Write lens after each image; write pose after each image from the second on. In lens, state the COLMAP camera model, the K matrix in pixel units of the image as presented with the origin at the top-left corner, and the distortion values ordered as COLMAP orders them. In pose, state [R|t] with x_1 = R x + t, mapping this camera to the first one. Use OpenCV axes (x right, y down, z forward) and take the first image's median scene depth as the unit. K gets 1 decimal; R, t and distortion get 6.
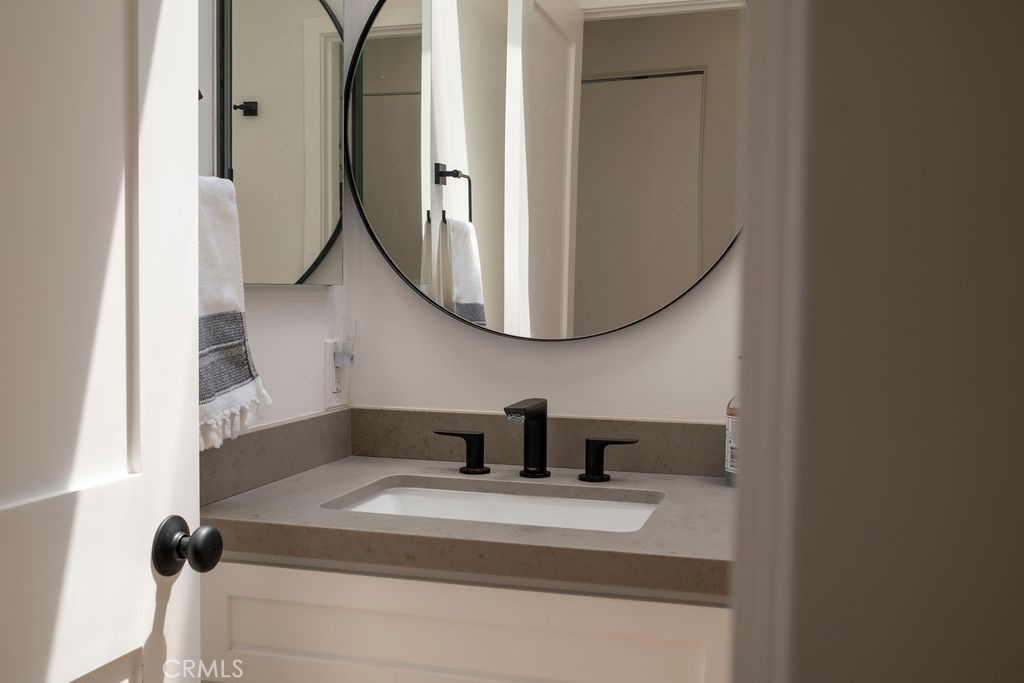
lens RADIAL K [[1051.0, 0, 530.2], [0, 1051.0, 329.9], [0, 0, 1]] dist [-0.054686, 0.122290]
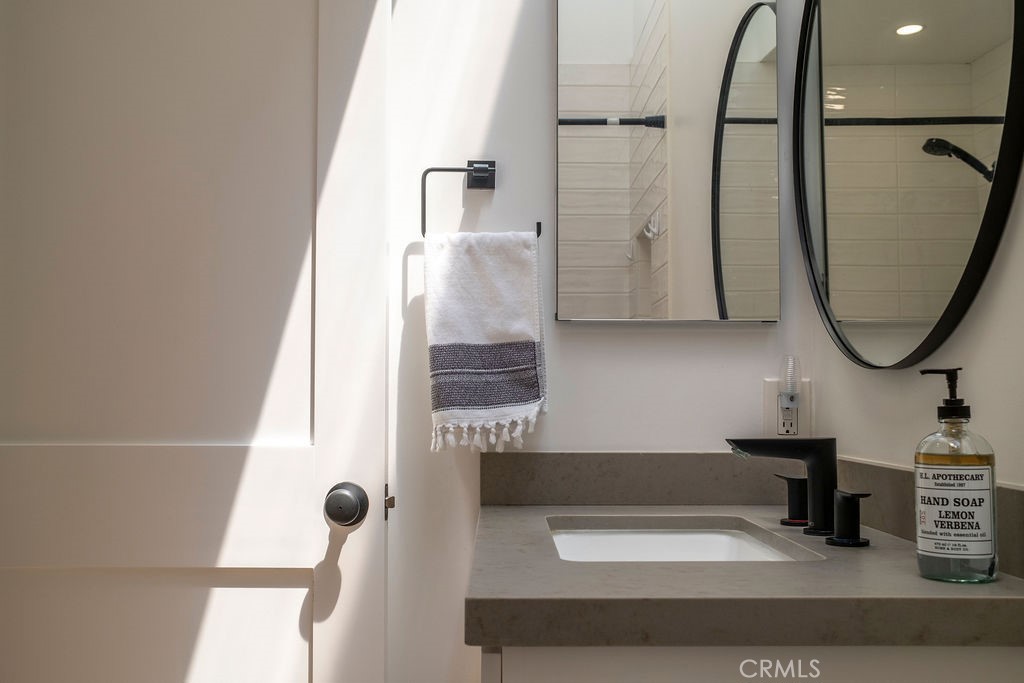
lens RADIAL K [[1051.0, 0, 530.2], [0, 1051.0, 329.9], [0, 0, 1]] dist [-0.054686, 0.122290]
pose [[0.280806, -0.085618, -0.955938, 0.866993], [-0.033392, 0.994539, -0.098884, 0.088311], [0.959183, 0.059688, 0.276414, 0.686026]]
